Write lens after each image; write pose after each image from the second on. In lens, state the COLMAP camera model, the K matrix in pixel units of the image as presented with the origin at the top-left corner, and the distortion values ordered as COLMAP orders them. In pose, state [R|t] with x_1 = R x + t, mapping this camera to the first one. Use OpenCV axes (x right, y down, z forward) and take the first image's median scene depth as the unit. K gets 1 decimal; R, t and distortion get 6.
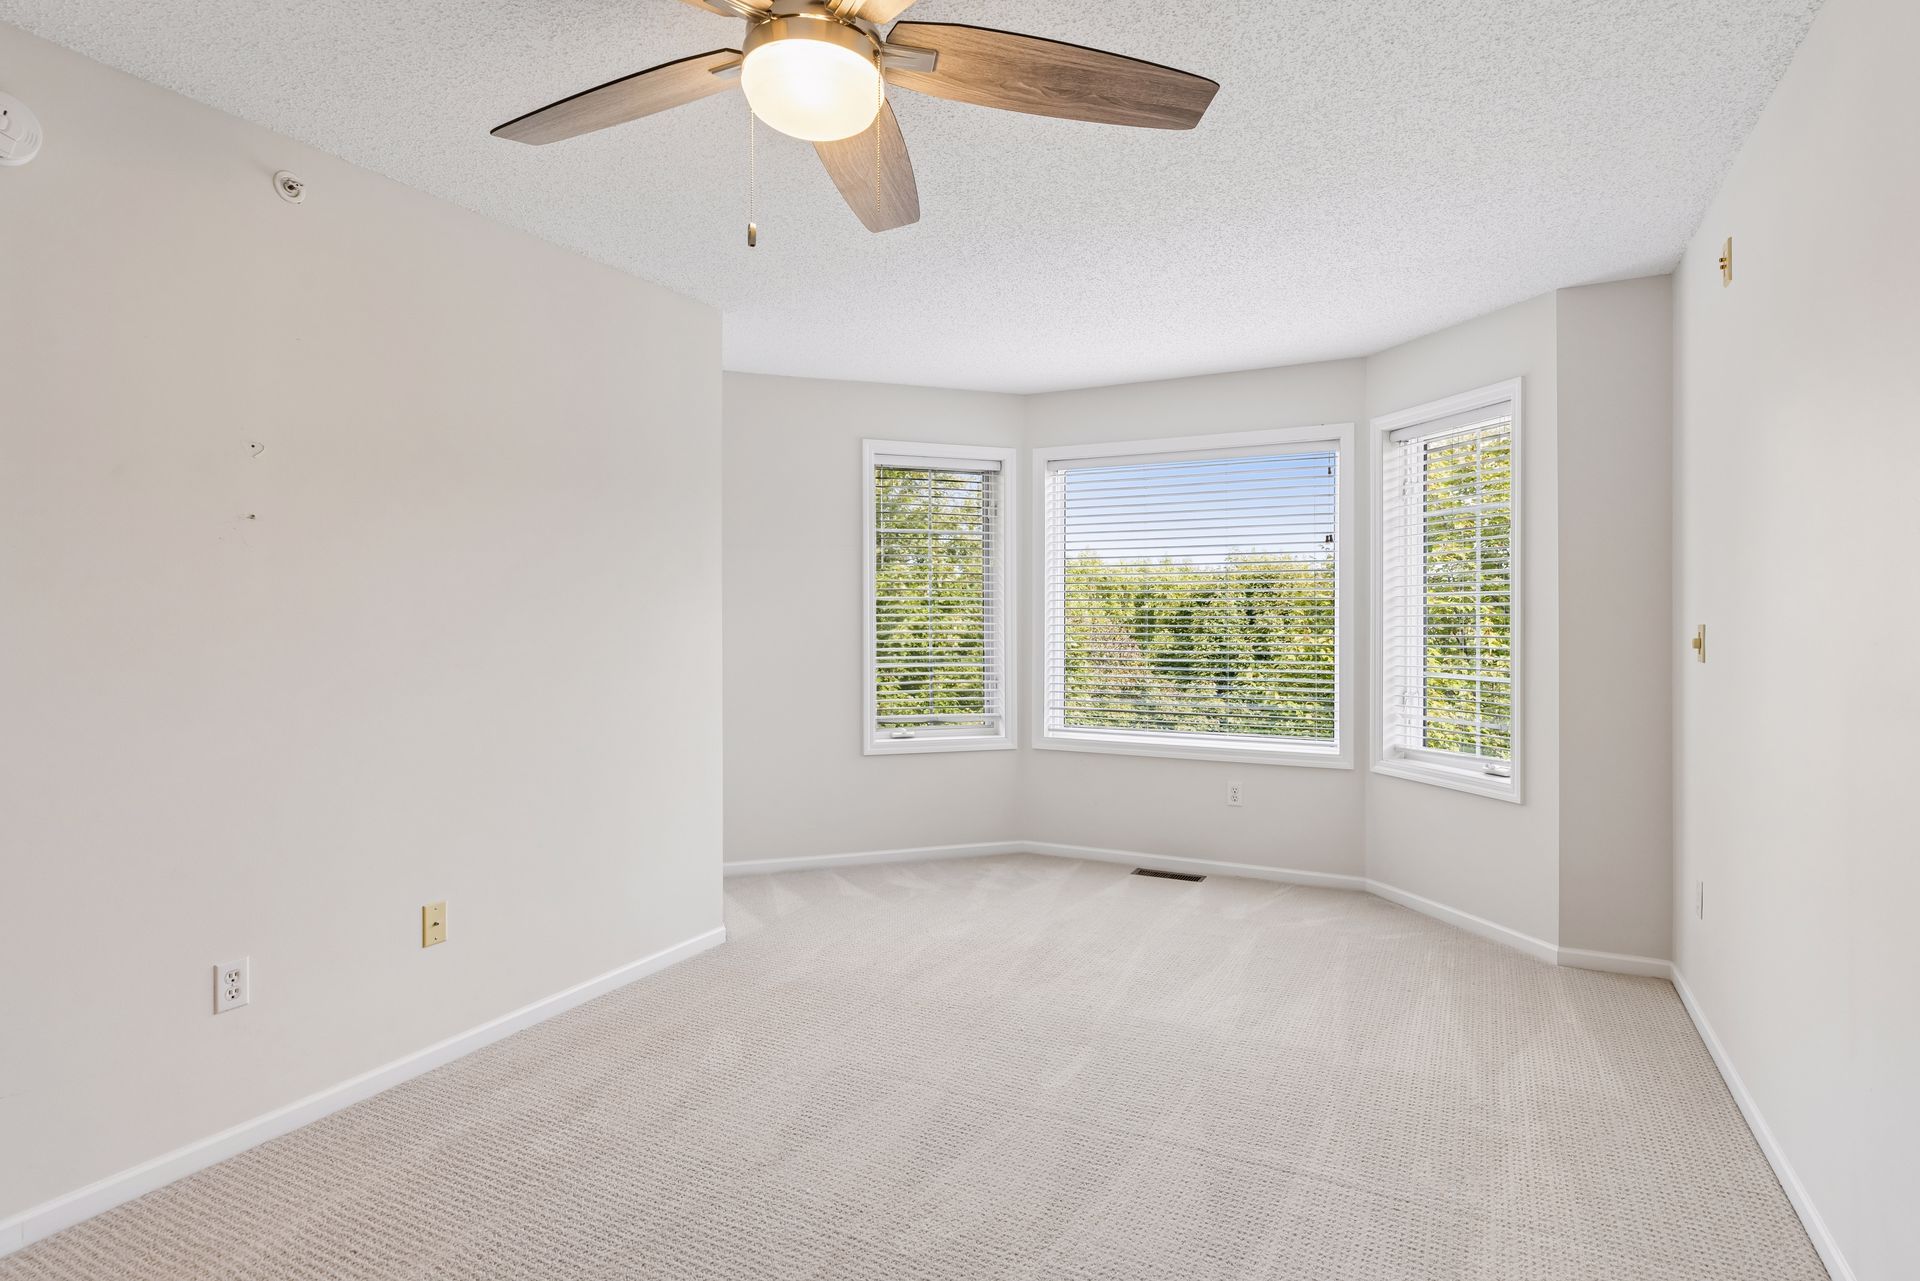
lens RADIAL K [[1000.5, 0, 961.7], [0, 1000.5, 611.2], [0, 0, 1]] dist [0.000945, -0.000607]
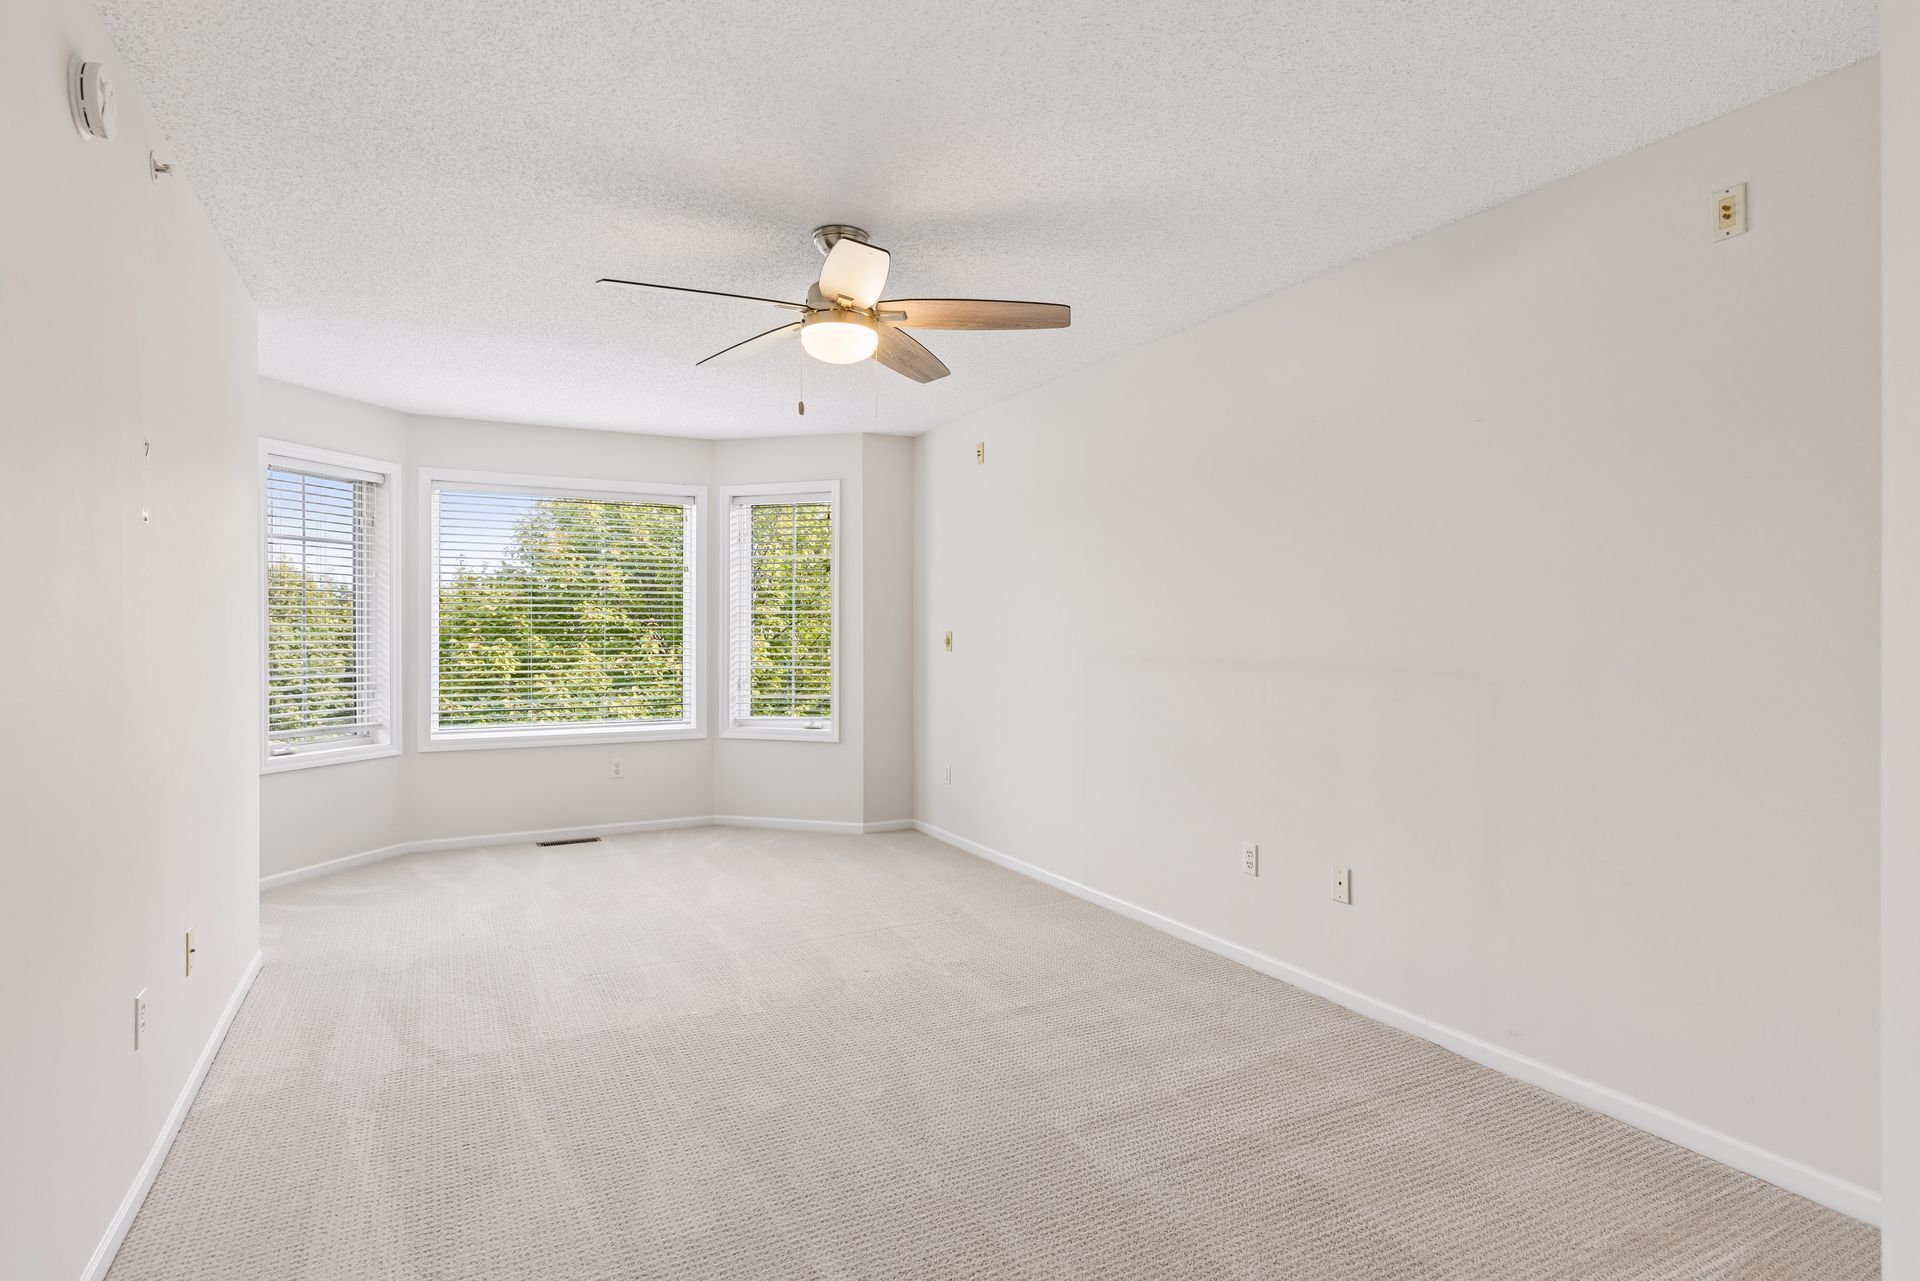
lens RADIAL K [[1016.0, 0, 959.4], [0, 1016.0, 625.5], [0, 0, 1]] dist [-0.000327, -0.002130]
pose [[0.575102, 0.001881, 0.818080, -0.565428], [-0.005515, 0.999984, 0.001578, -0.001036], [-0.818063, -0.005419, 0.575103, -0.092067]]
